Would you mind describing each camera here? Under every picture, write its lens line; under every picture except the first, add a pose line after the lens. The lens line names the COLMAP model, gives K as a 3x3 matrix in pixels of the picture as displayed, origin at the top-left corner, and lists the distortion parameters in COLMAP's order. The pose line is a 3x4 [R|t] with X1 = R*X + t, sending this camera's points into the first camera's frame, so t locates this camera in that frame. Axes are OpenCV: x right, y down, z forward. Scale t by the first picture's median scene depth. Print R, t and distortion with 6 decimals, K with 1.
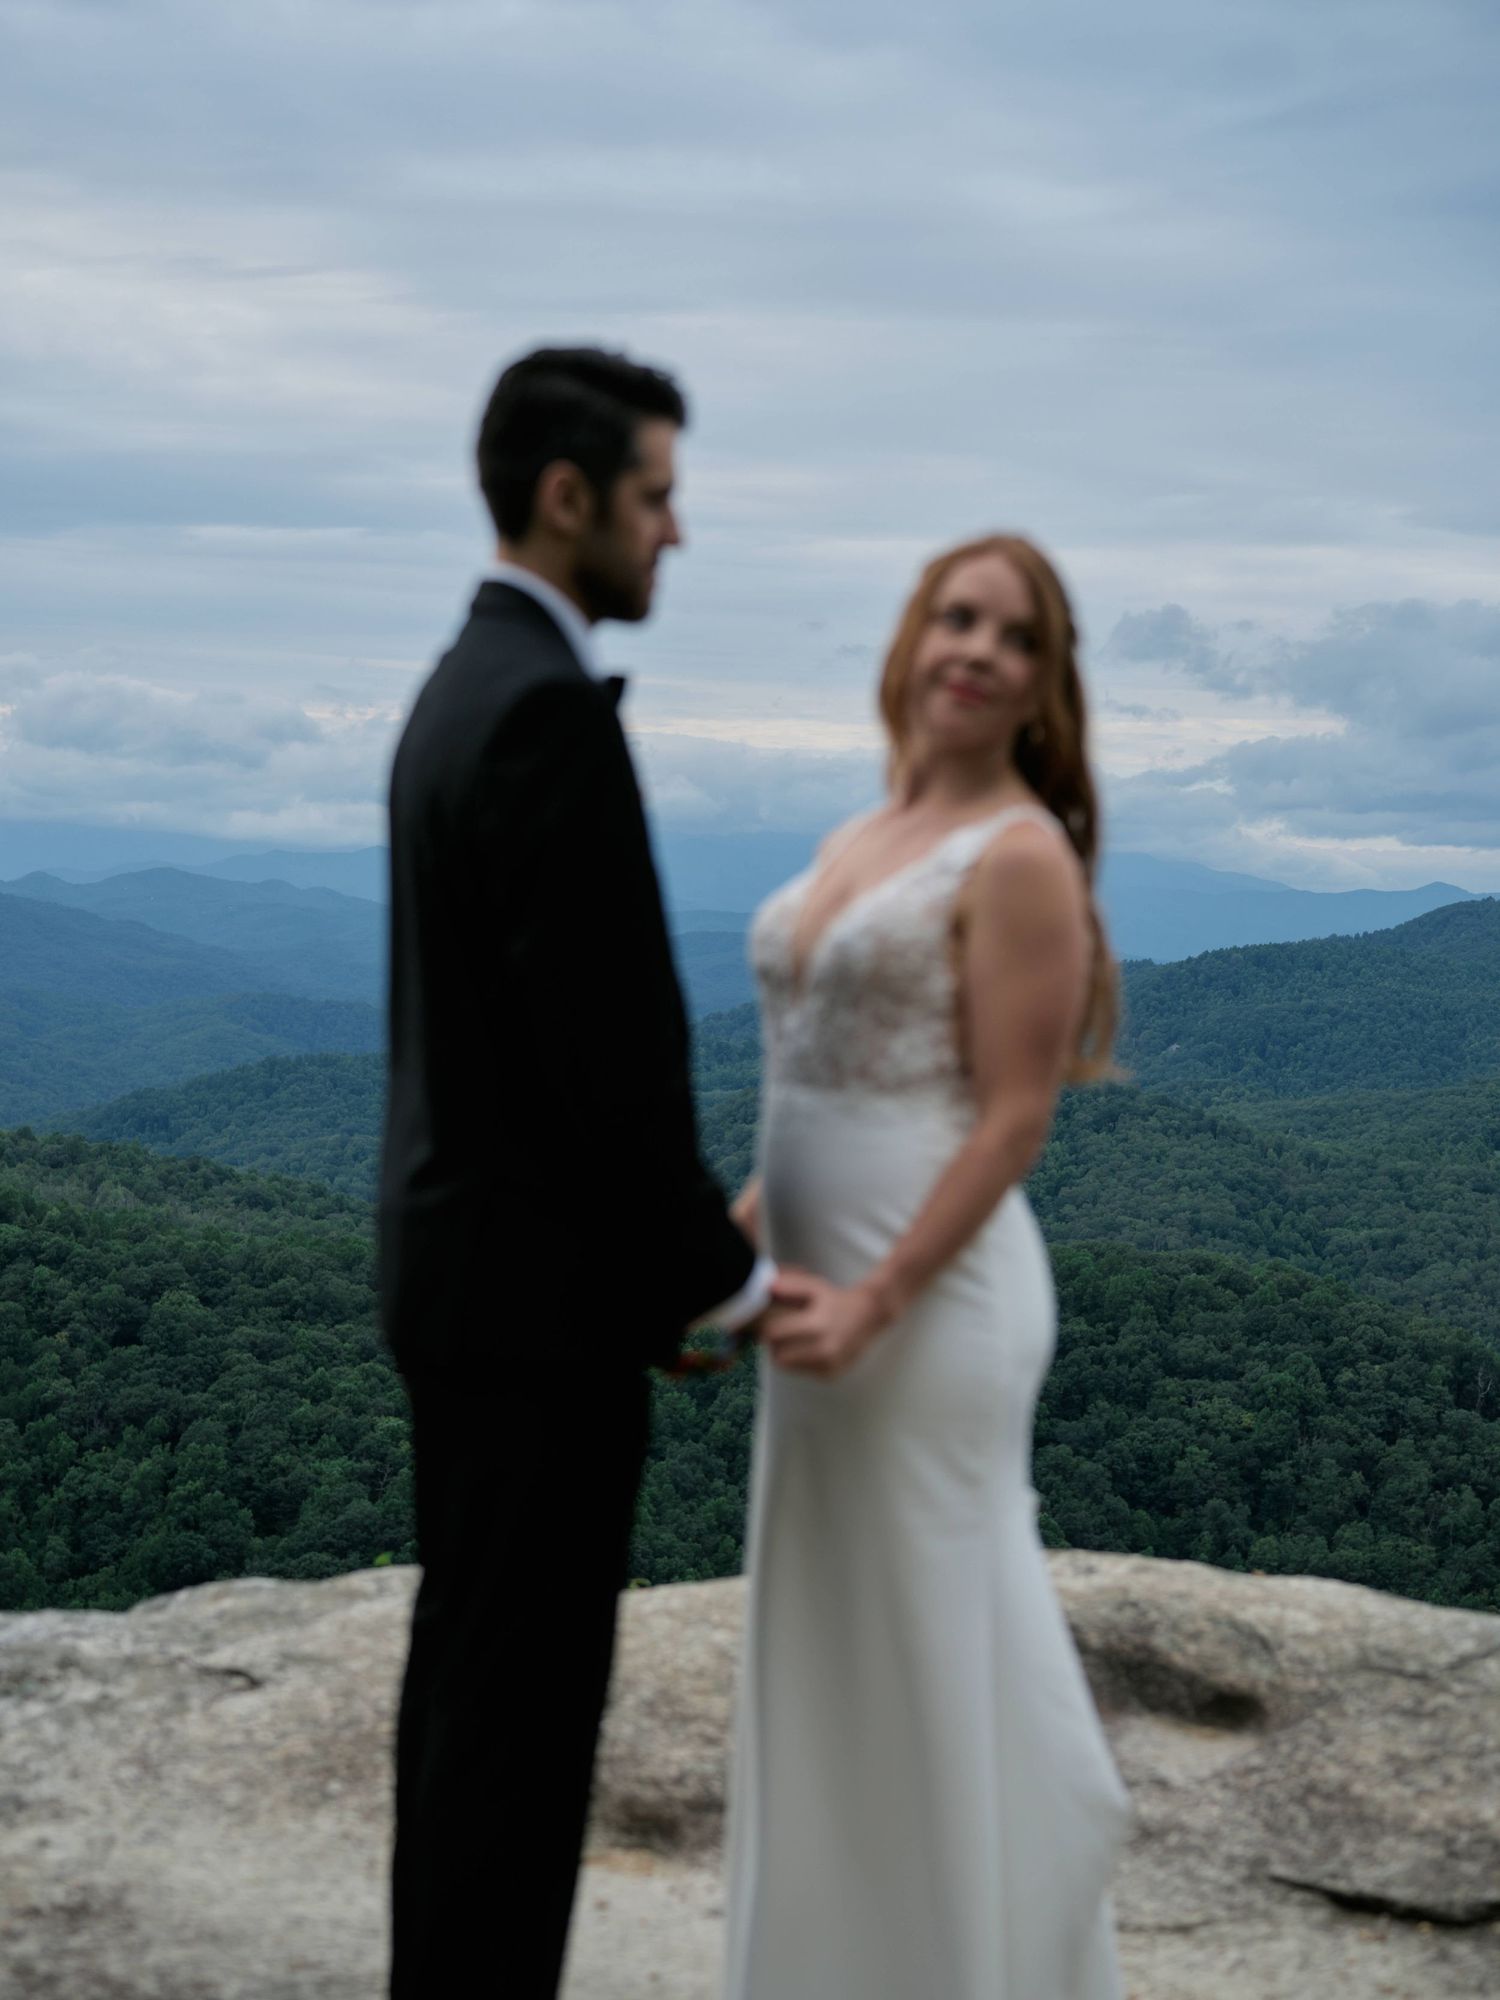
lens RADIAL K [[3118.5, 0, 750.0], [0, 3118.5, 1000.0], [0, 0, 1]] dist [-0.056221, 0.121968]
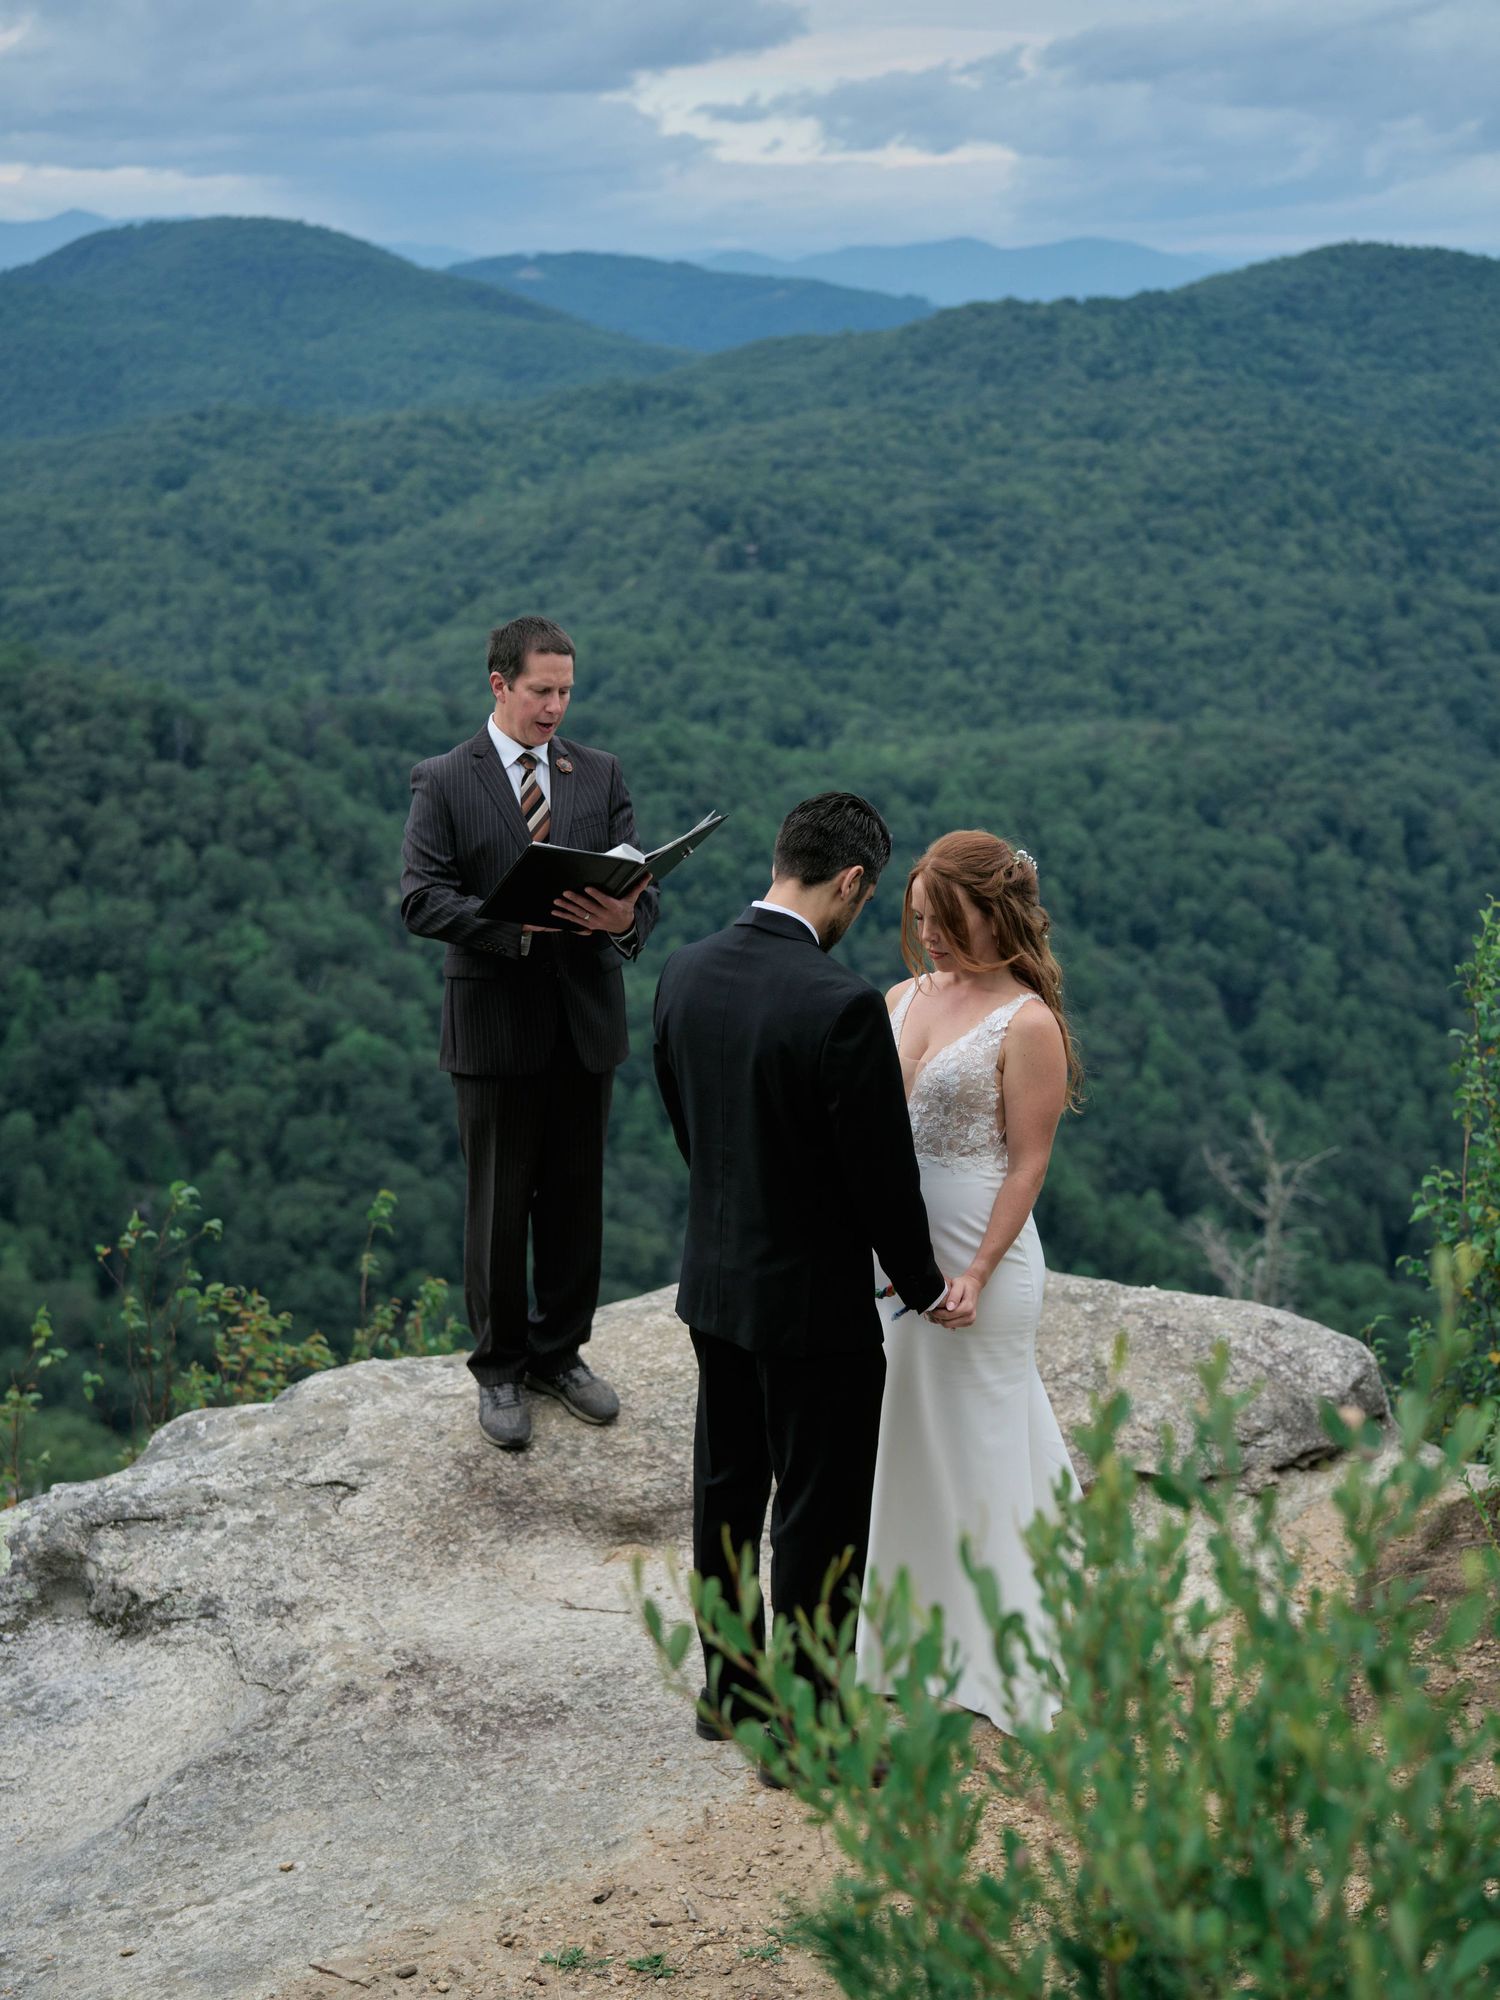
lens RADIAL K [[3226.6, 0, 750.0], [0, 3226.6, 1000.0], [0, 0, 1]] dist [-0.042103, 0.057980]
pose [[0.911703, -0.144082, 0.384757, -0.555511], [0.063066, 0.974470, 0.215476, -0.338481], [-0.405981, -0.172185, 0.897514, -0.443862]]
